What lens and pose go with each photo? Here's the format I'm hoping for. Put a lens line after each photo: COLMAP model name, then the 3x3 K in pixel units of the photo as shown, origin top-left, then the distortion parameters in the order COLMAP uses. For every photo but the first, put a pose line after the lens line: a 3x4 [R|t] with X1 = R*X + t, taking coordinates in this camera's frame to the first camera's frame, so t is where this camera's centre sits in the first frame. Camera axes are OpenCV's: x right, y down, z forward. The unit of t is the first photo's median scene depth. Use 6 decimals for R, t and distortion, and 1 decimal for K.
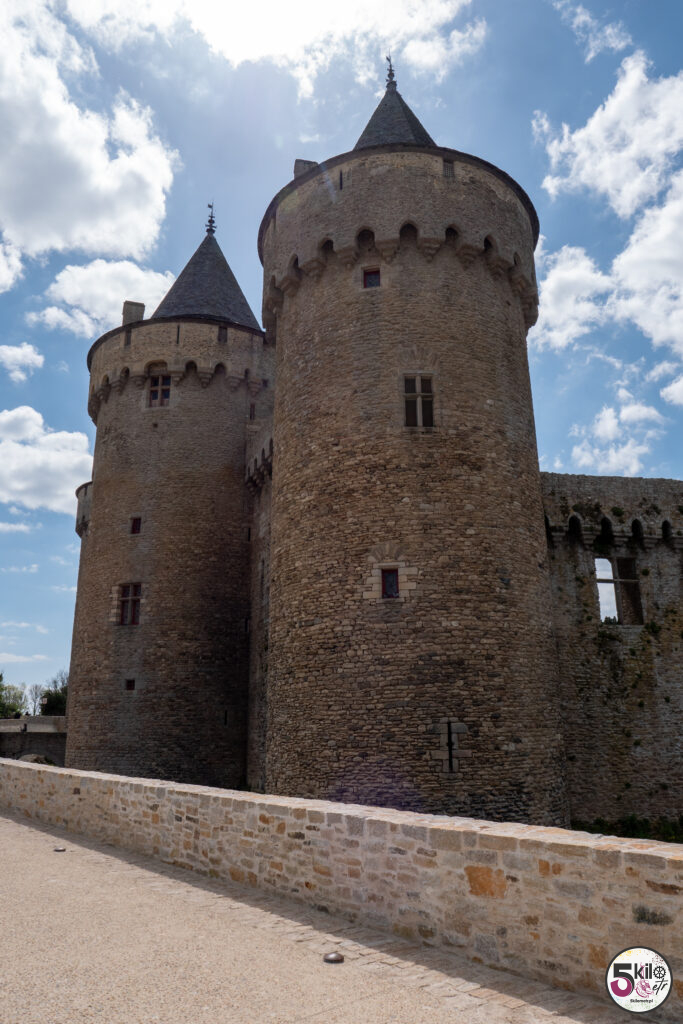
lens RADIAL K [[741.9, 0, 342.5], [0, 741.9, 518.4], [0, 0, 1]] dist [-0.041038, -0.000438]
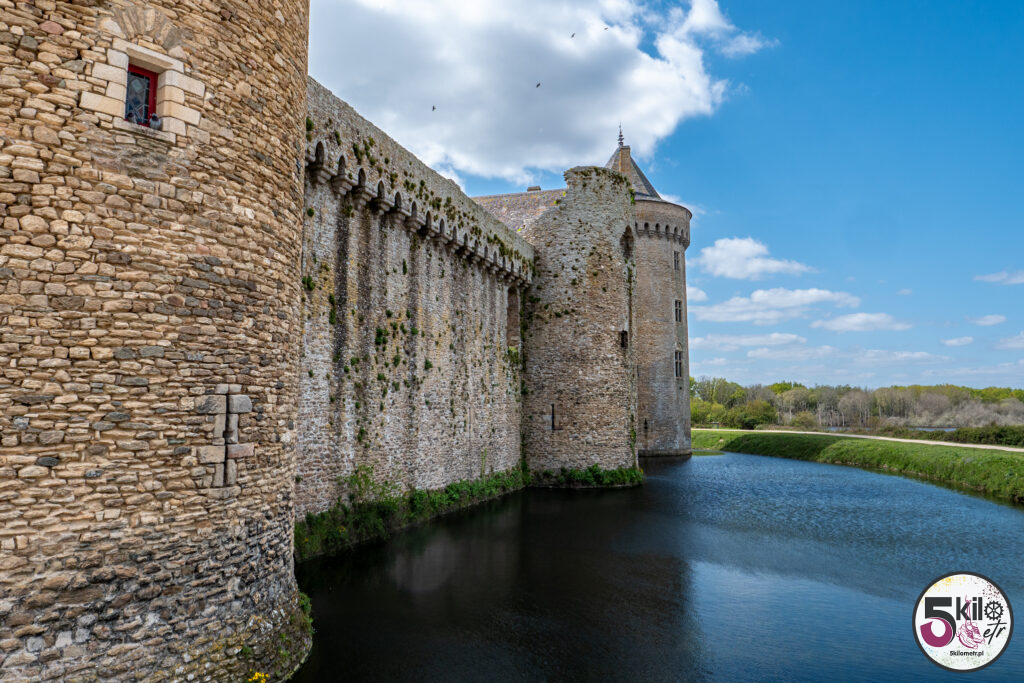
lens RADIAL K [[741.9, 0, 511.3], [0, 741.9, 333.9], [0, 0, 1]] dist [-0.041038, -0.000438]
pose [[0.456891, 0.098915, 0.884006, -0.190531], [-0.257735, 0.965889, 0.025130, 0.140929], [-0.851366, -0.239321, 0.466800, 0.492399]]
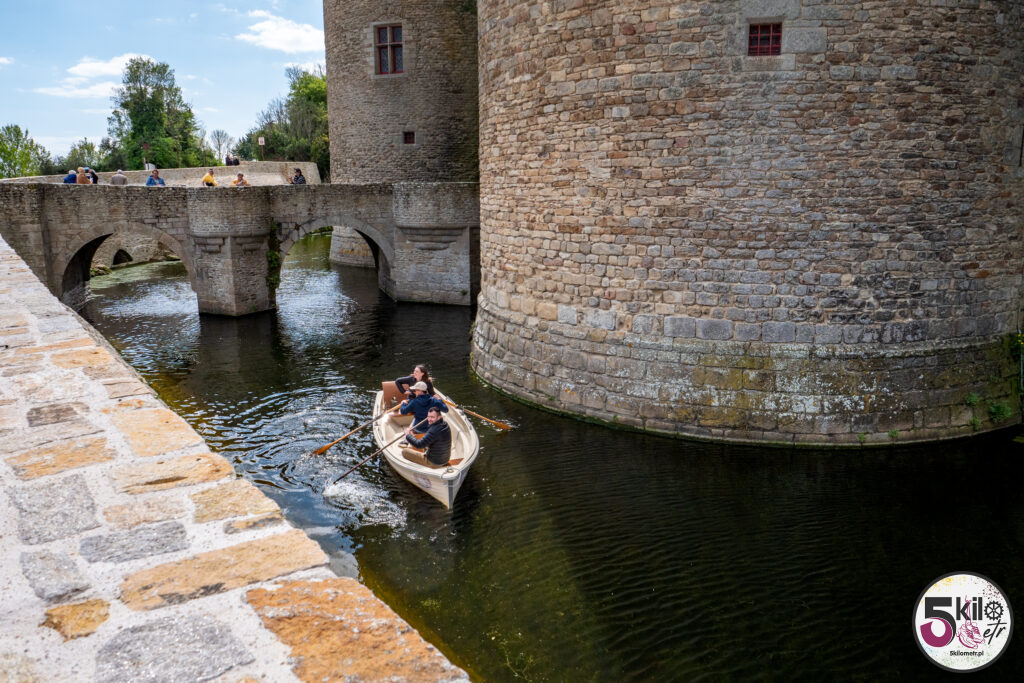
lens RADIAL K [[741.9, 0, 509.7], [0, 741.9, 338.9], [0, 0, 1]] dist [-0.041038, -0.000438]
pose [[0.999990, 0.003726, -0.002496, -0.585906], [-0.002110, 0.882061, 0.471131, 0.284084], [0.003957, -0.471121, 0.882060, 0.983712]]
